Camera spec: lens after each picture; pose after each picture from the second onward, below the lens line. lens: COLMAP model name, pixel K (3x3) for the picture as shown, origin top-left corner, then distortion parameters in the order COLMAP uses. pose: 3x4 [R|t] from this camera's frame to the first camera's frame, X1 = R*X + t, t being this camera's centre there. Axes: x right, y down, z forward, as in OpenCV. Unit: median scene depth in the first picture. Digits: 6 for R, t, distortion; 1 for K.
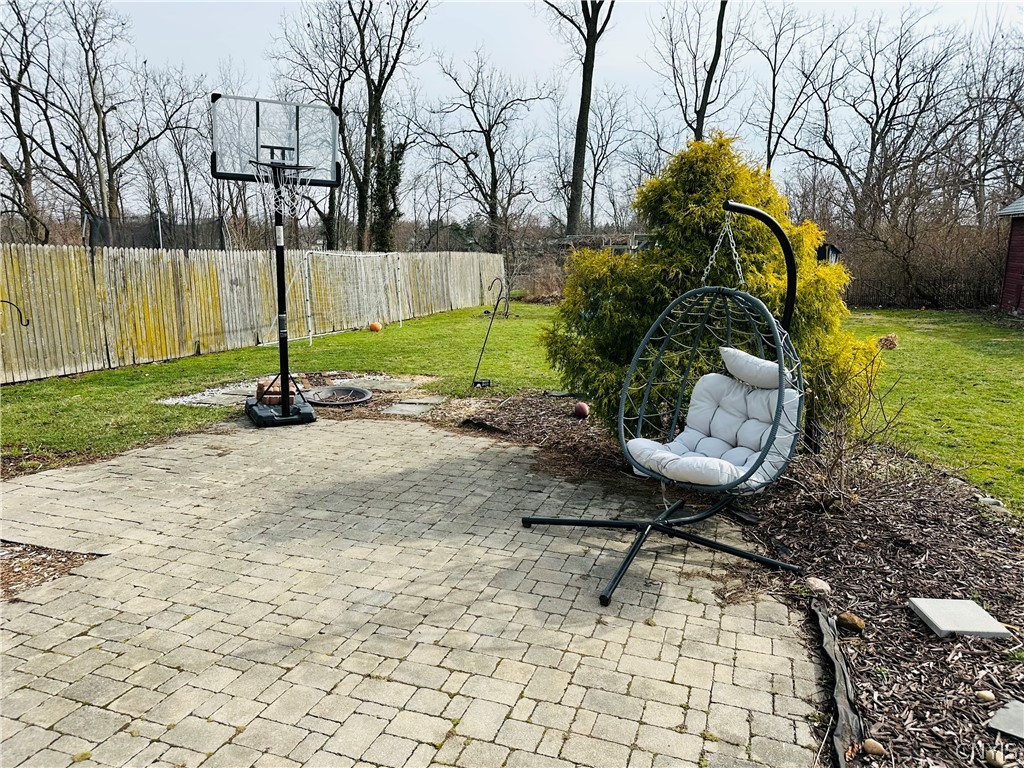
lens RADIAL K [[755.5, 0, 514.6], [0, 755.5, 388.3], [0, 0, 1]] dist [-0.004733, -0.001318]
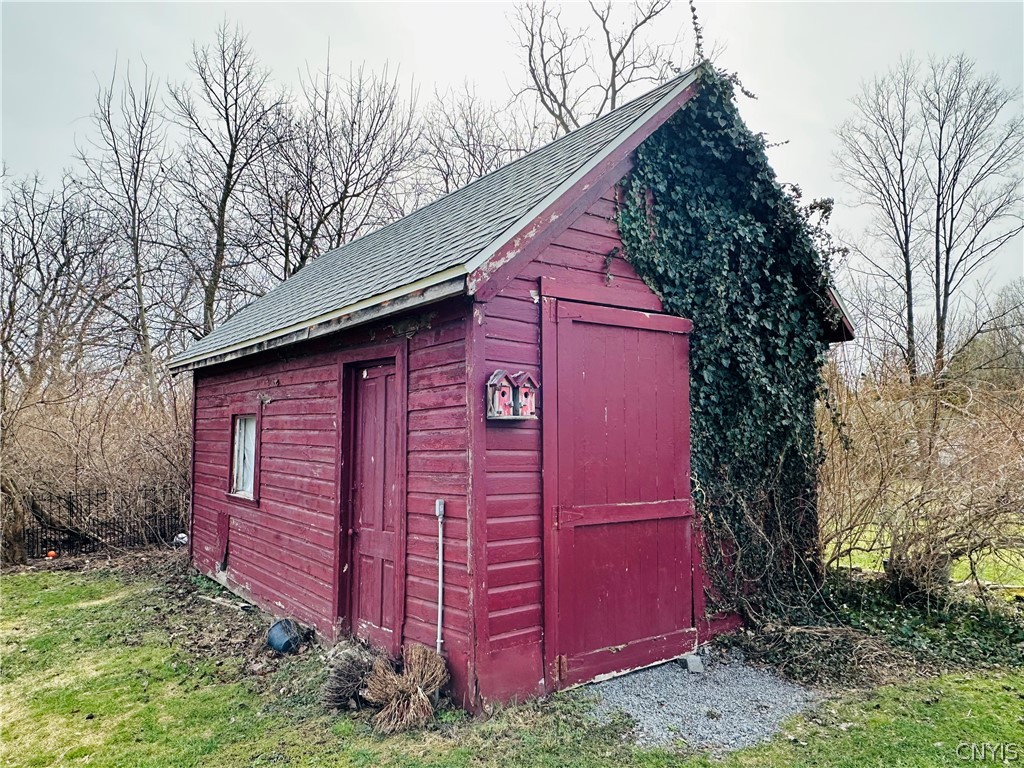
lens RADIAL K [[679.9, 0, 512.6], [0, 679.9, 382.3], [0, 0, 1]] dist [0.005718, 0.001554]
pose [[0.536152, 0.043696, 0.842990, 0.115458], [0.171559, 0.972176, -0.159506, -0.032636], [-0.826504, 0.230142, 0.513737, 0.175067]]
